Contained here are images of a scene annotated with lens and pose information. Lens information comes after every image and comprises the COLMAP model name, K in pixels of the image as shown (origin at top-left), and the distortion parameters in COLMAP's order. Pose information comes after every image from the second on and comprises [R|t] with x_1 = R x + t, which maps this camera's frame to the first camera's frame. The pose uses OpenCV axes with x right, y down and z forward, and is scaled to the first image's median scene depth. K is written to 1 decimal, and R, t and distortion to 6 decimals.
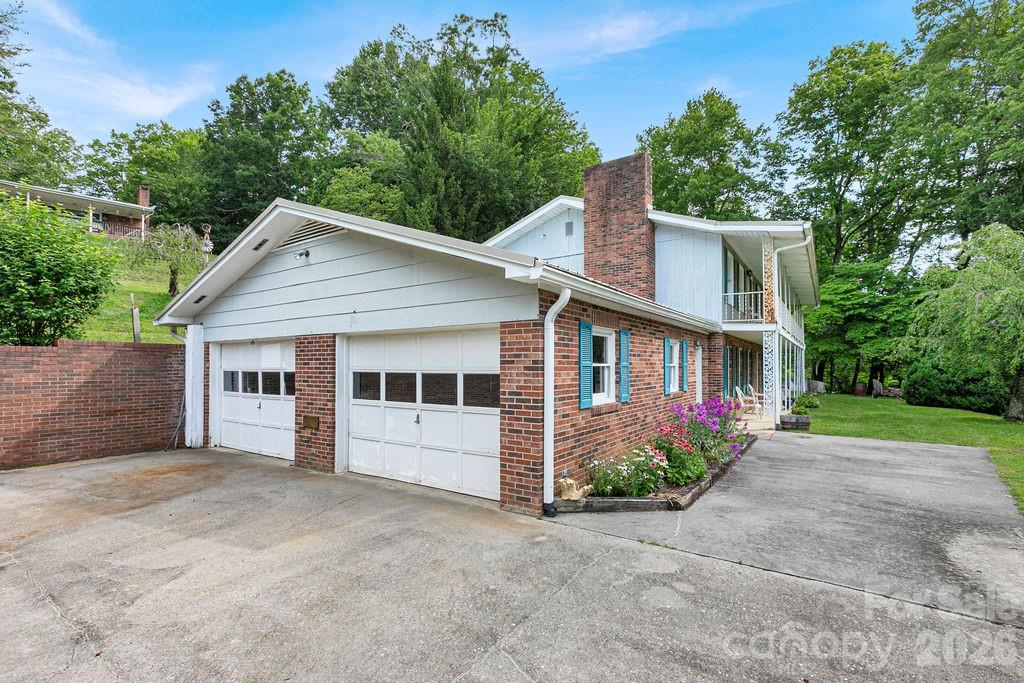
lens RADIAL K [[463.8, 0, 512.3], [0, 463.8, 361.2], [0, 0, 1]] dist [0.000944, -0.000050]
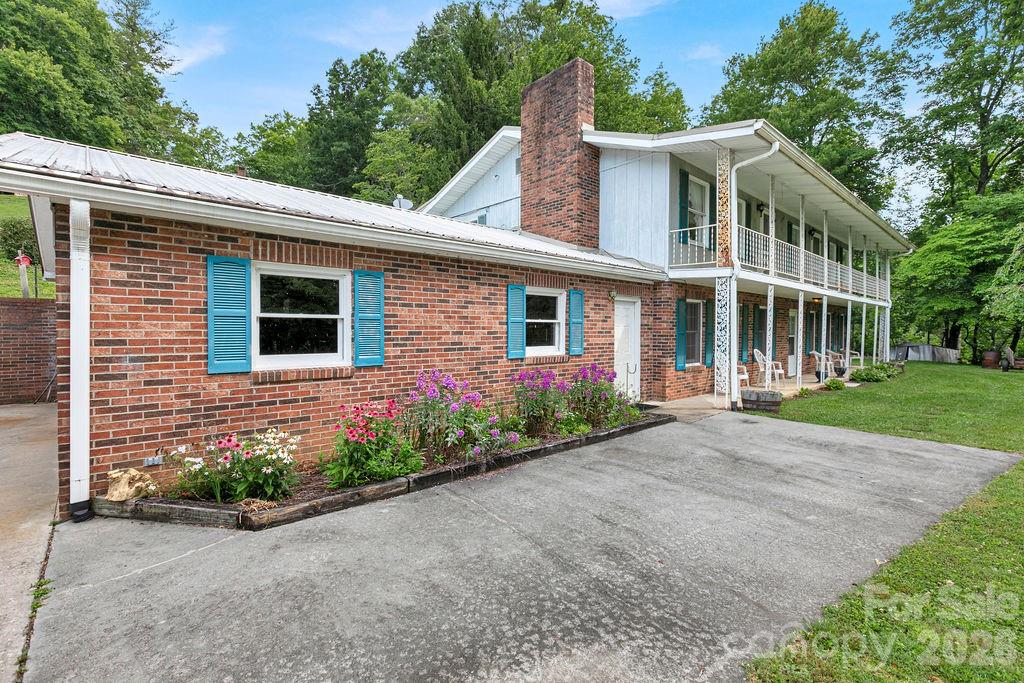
lens RADIAL K [[457.3, 0, 521.4], [0, 457.3, 337.0], [0, 0, 1]] dist [0.002083, 0.000172]
pose [[0.973958, 0.008984, -0.226551, 0.252323], [-0.003004, 0.999638, 0.026729, 0.007625], [0.226709, -0.025352, 0.973633, 0.130454]]
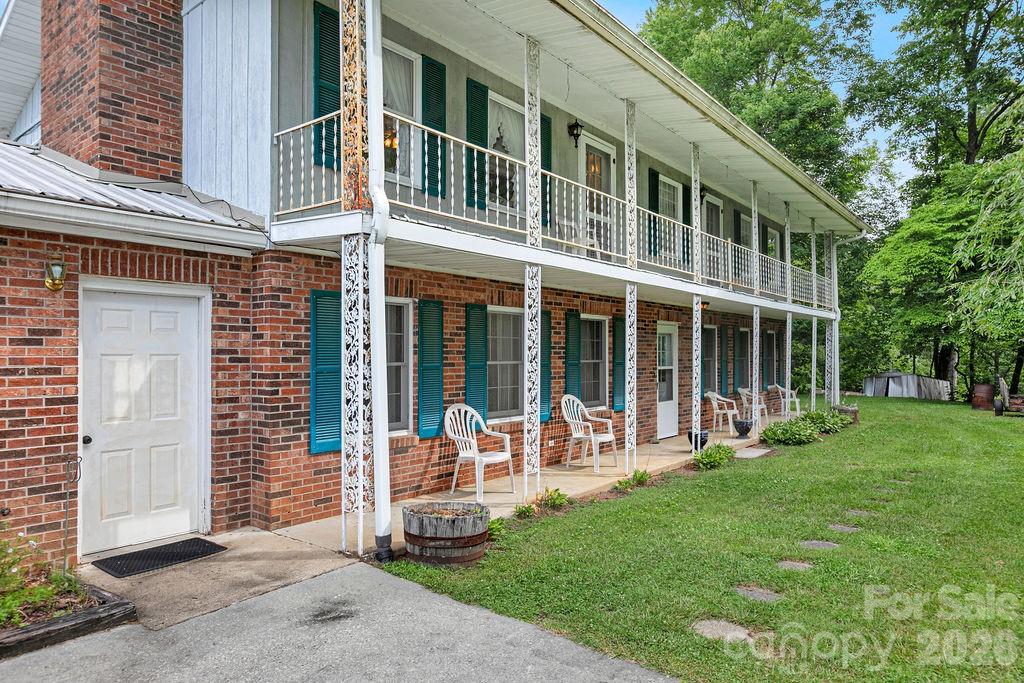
lens RADIAL K [[633.8, 0, 529.0], [0, 633.8, 345.7], [0, 0, 1]] dist [0.002810, 0.000670]
pose [[0.997475, -0.003561, -0.070927, 0.435752], [0.003158, 0.999978, -0.005789, 0.006989], [0.070946, 0.005550, 0.997465, 0.365322]]
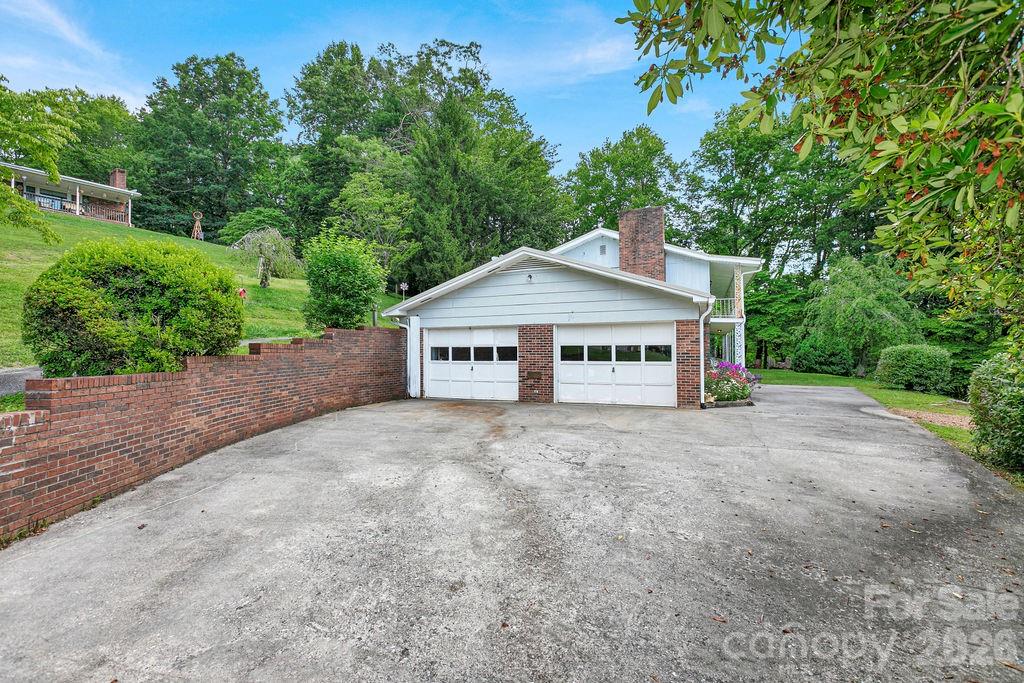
lens RADIAL K [[456.6, 0, 512.0], [0, 456.6, 341.5], [0, 0, 1]] dist [0.002174, 0.000423]
pose [[0.979666, -0.000260, 0.200636, -0.343069], [0.002270, 0.999950, -0.009788, 0.009280], [-0.200624, 0.010044, 0.979617, -0.258935]]
